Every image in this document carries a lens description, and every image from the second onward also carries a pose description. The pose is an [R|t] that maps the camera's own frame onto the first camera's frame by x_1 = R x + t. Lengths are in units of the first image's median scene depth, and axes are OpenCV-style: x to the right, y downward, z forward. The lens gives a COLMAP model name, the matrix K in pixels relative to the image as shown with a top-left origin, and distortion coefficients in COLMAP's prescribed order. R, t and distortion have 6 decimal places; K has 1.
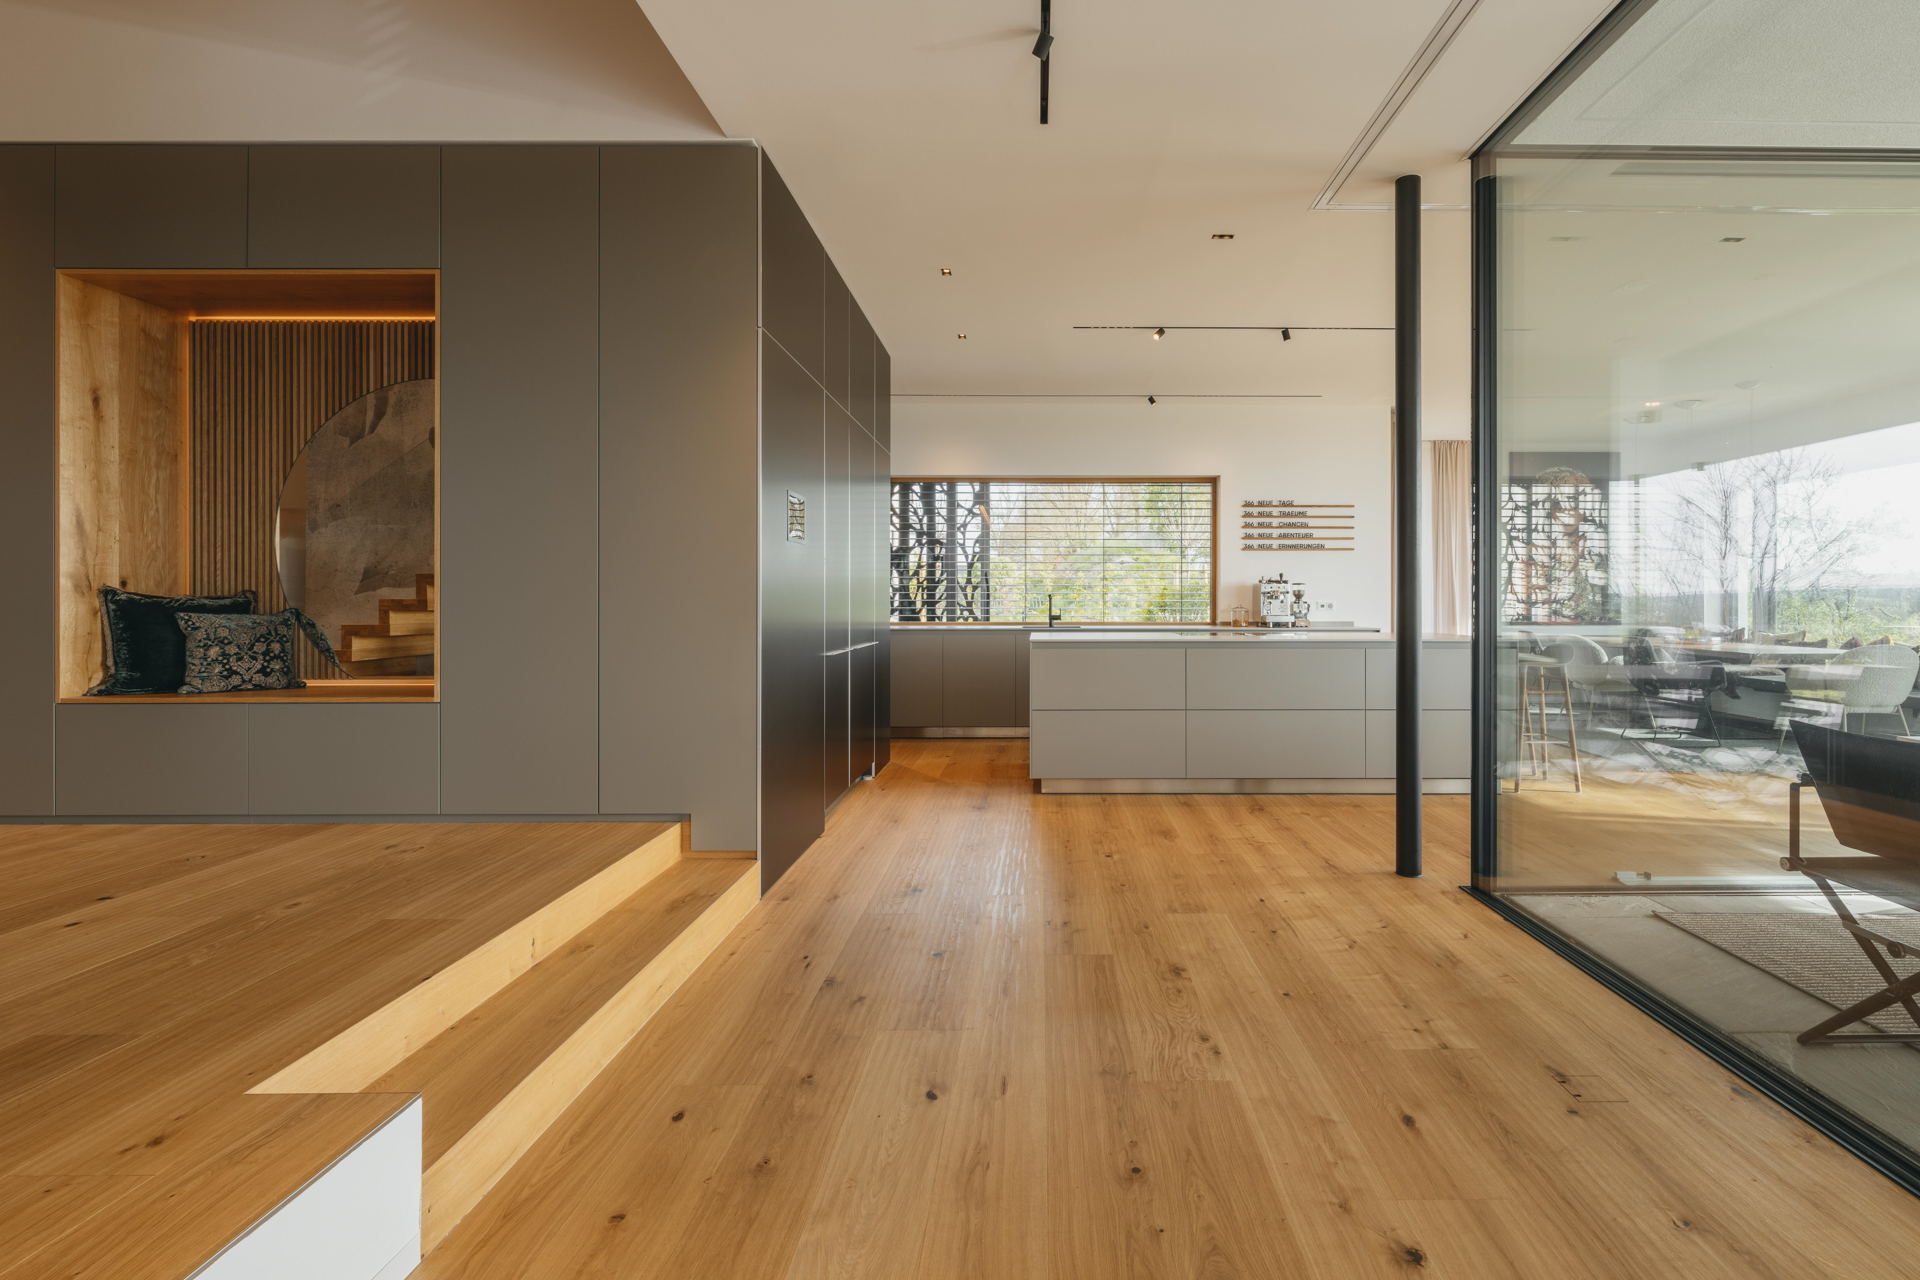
lens RADIAL K [[927.3, 0, 1049.6], [0, 927.3, 597.9], [0, 0, 1]] dist [-0.000731, 0.000738]
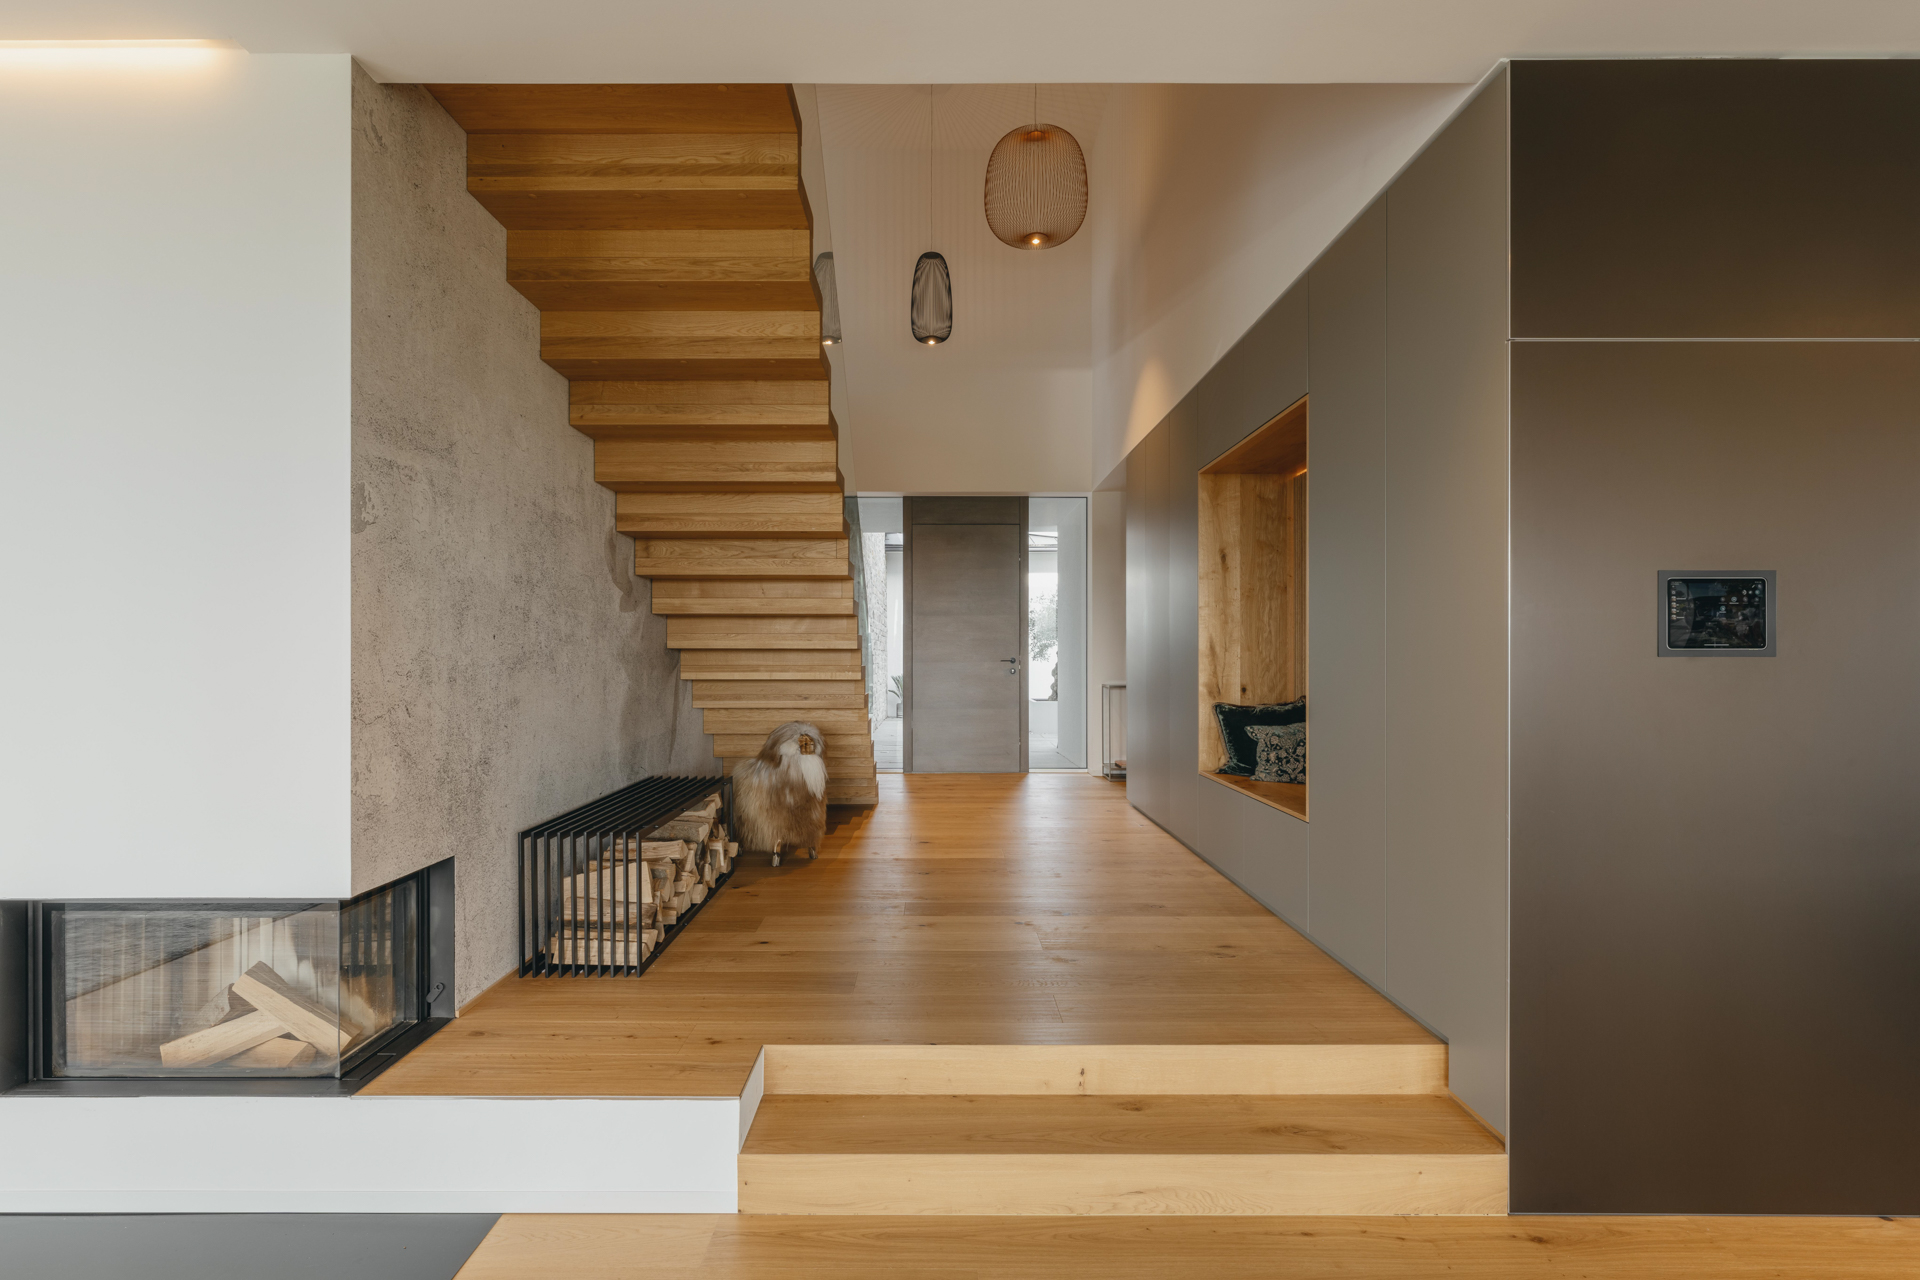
lens RADIAL K [[904.5, 0, 930.5], [0, 904.5, 654.5], [0, 0, 1]] dist [-0.000297, 0.000032]
pose [[-0.017174, 0.000411, -0.999852, 0.309785], [0.003701, 0.999993, 0.000347, -0.067229], [0.999846, -0.003694, -0.017176, 0.560486]]
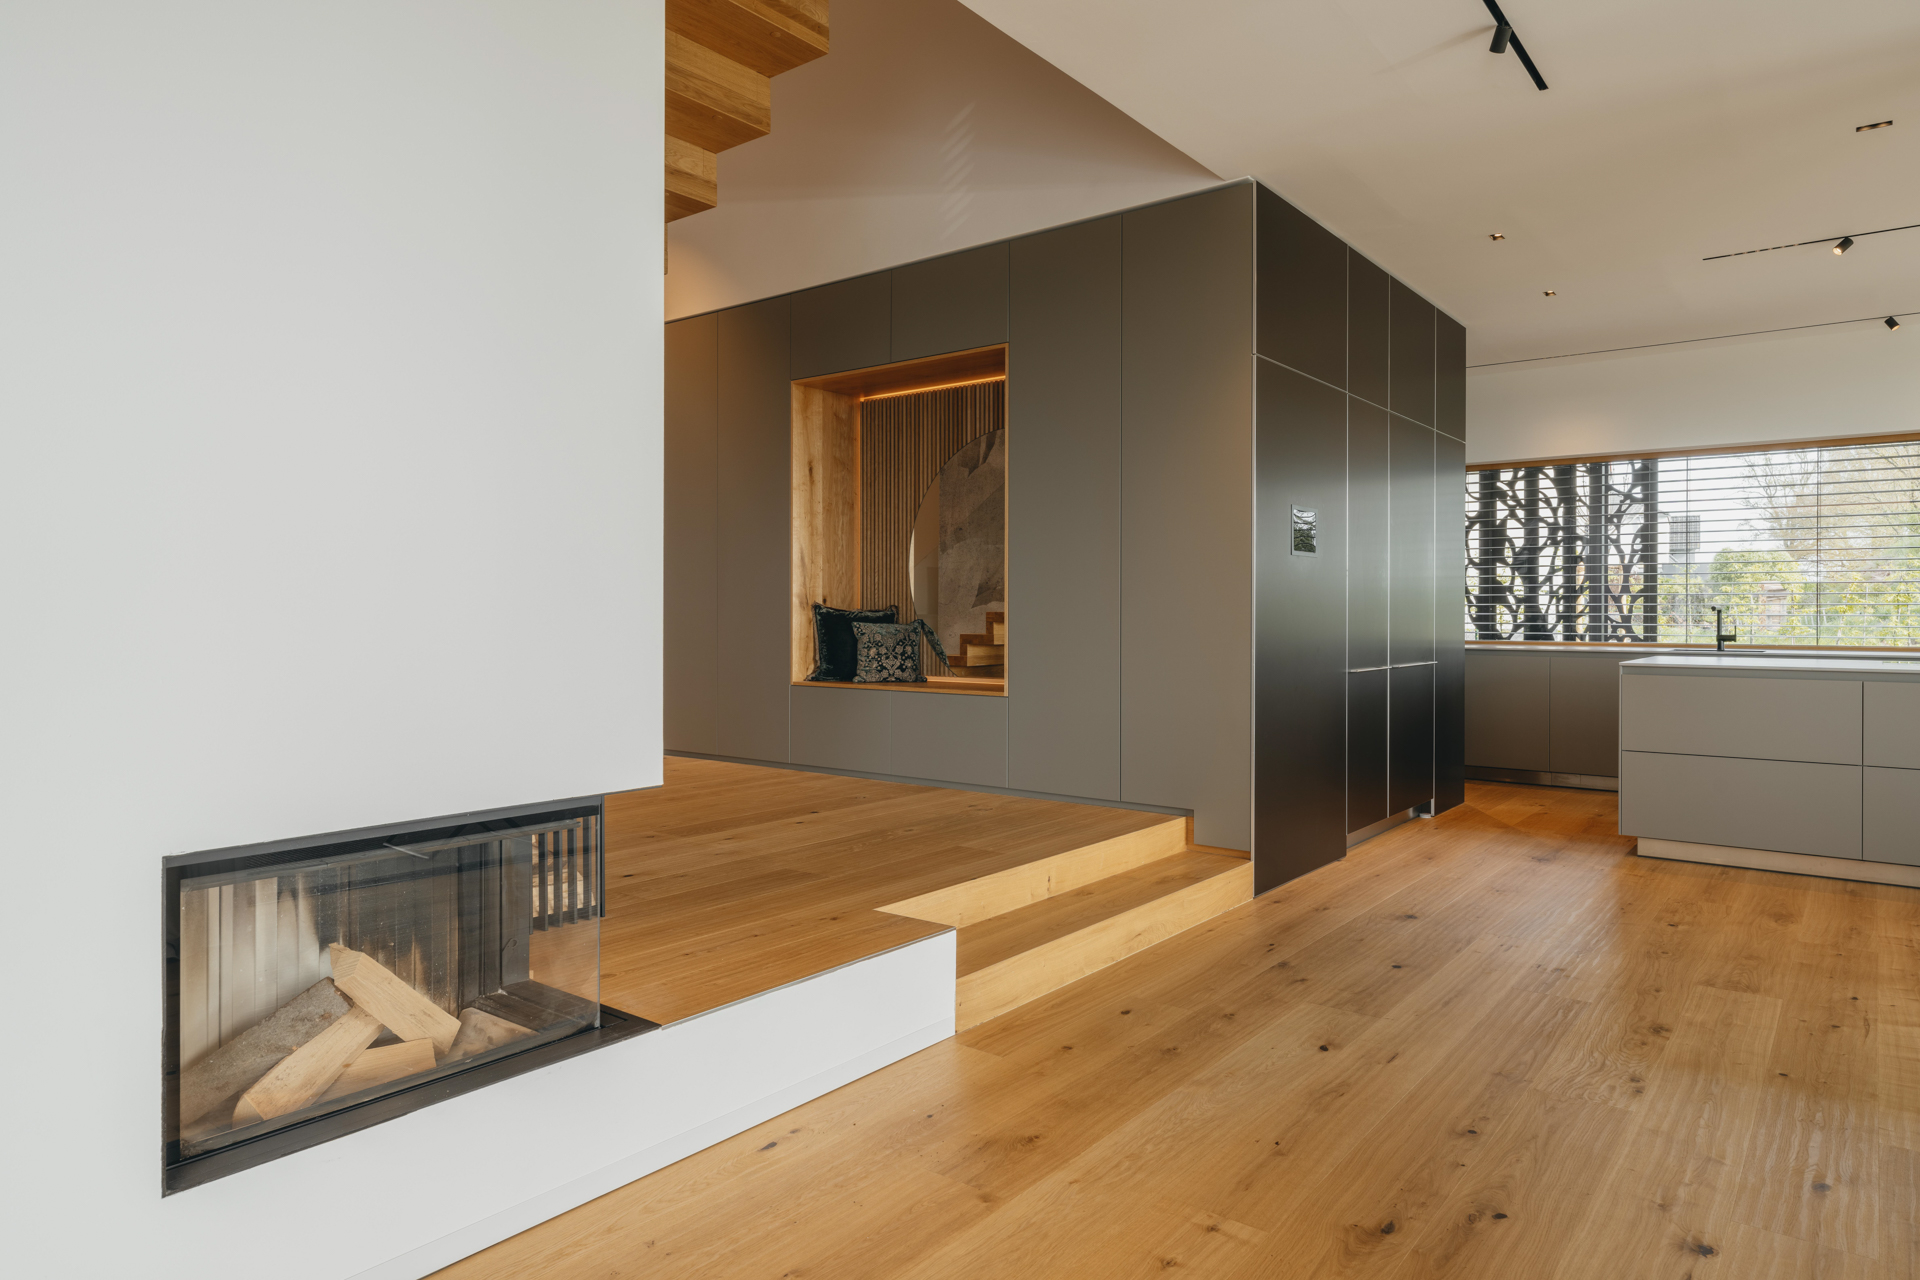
lens RADIAL K [[1178.7, 0, 958.9], [0, 1178.7, 607.4], [0, 0, 1]] dist [0.002264, 0.001745]
pose [[0.781277, -0.001034, -0.624184, 0.242963], [-0.000455, 0.999997, -0.002226, -0.001748], [0.624184, 0.002023, 0.781274, -0.236434]]
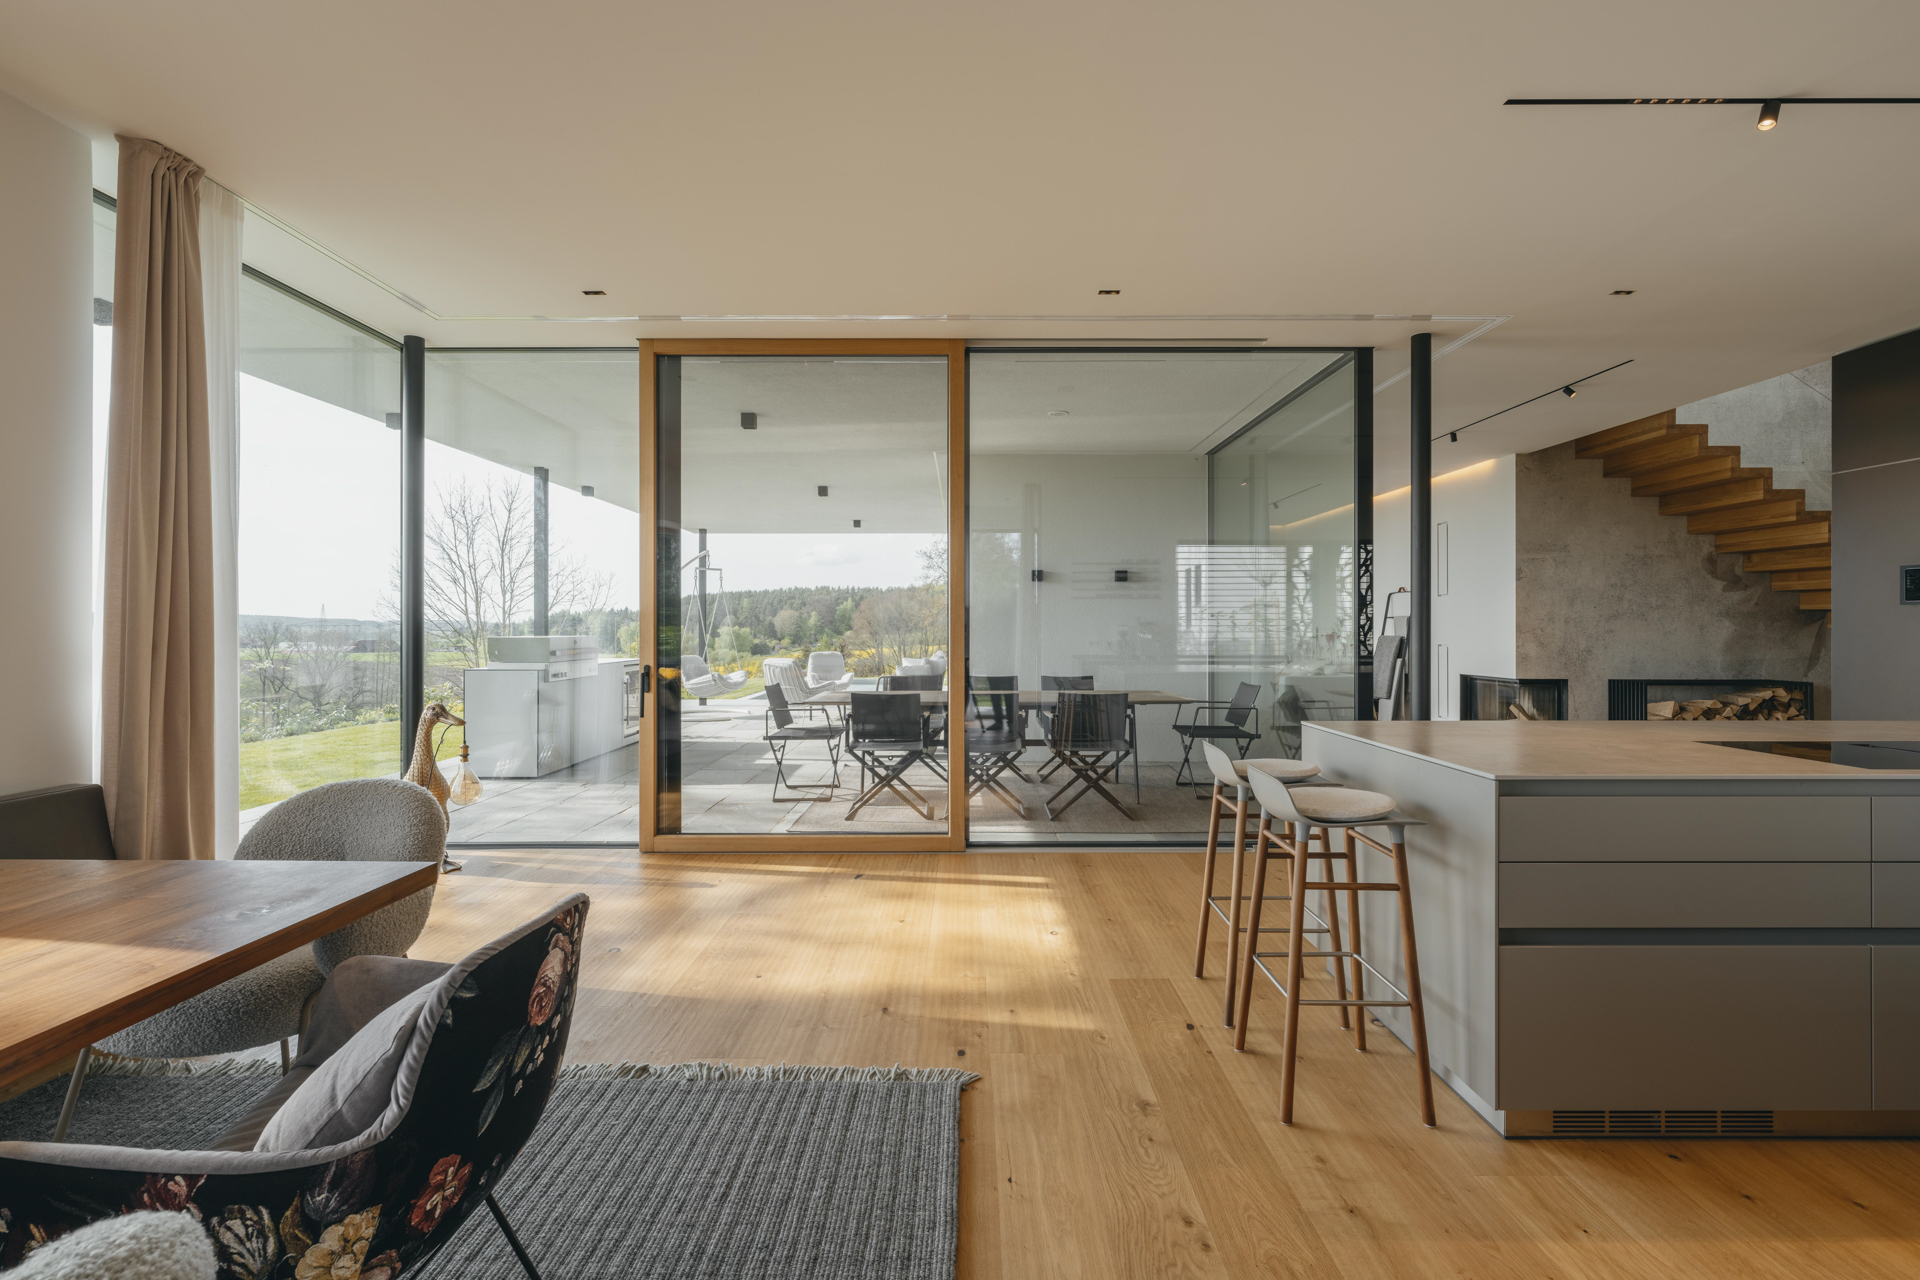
lens RADIAL K [[828.1, 0, 960.0], [0, 828.1, 640.0], [0, 0, 1]] dist [-0.000753, -0.000391]
pose [[-0.999819, 0.001231, 0.018966, 1.030924], [0.001579, 0.999831, 0.018340, -0.043791], [-0.018940, 0.018367, -0.999652, 2.188302]]
